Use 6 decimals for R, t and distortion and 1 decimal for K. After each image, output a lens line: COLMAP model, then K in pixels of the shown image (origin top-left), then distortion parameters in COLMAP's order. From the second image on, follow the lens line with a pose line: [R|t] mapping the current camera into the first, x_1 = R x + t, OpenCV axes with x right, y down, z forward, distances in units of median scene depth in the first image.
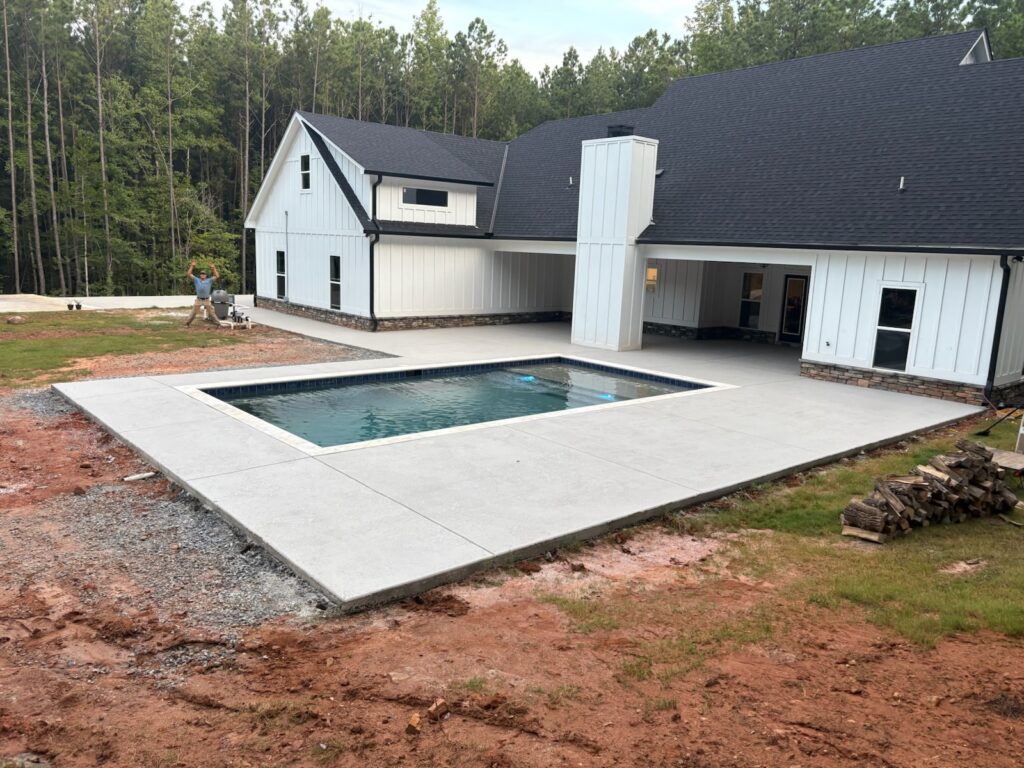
lens RADIAL K [[768.5, 0, 512.0], [0, 768.5, 384.0], [0, 0, 1]] dist [0.008695, 0.003716]
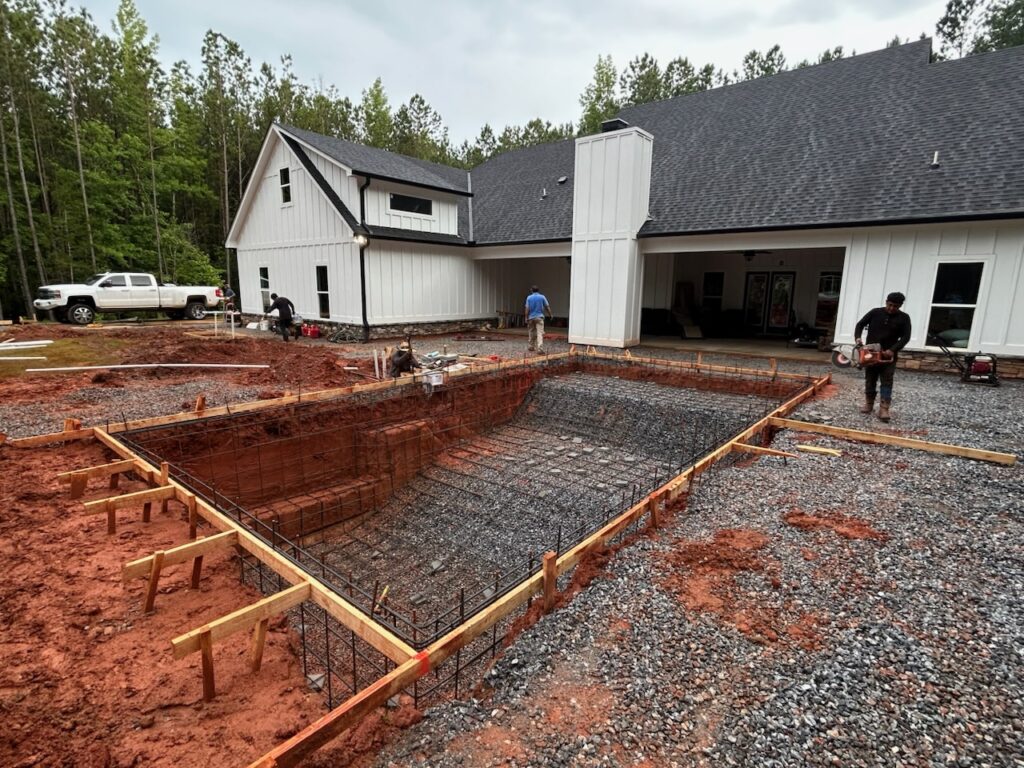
lens RADIAL K [[527.6, 0, 512.0], [0, 527.6, 384.0], [0, 0, 1]] dist [-0.017610, 0.000021]
pose [[0.987550, -0.054692, 0.147492, -0.090618], [0.053622, 0.998498, 0.011226, -0.006647], [-0.147884, -0.003177, 0.989000, 0.273139]]
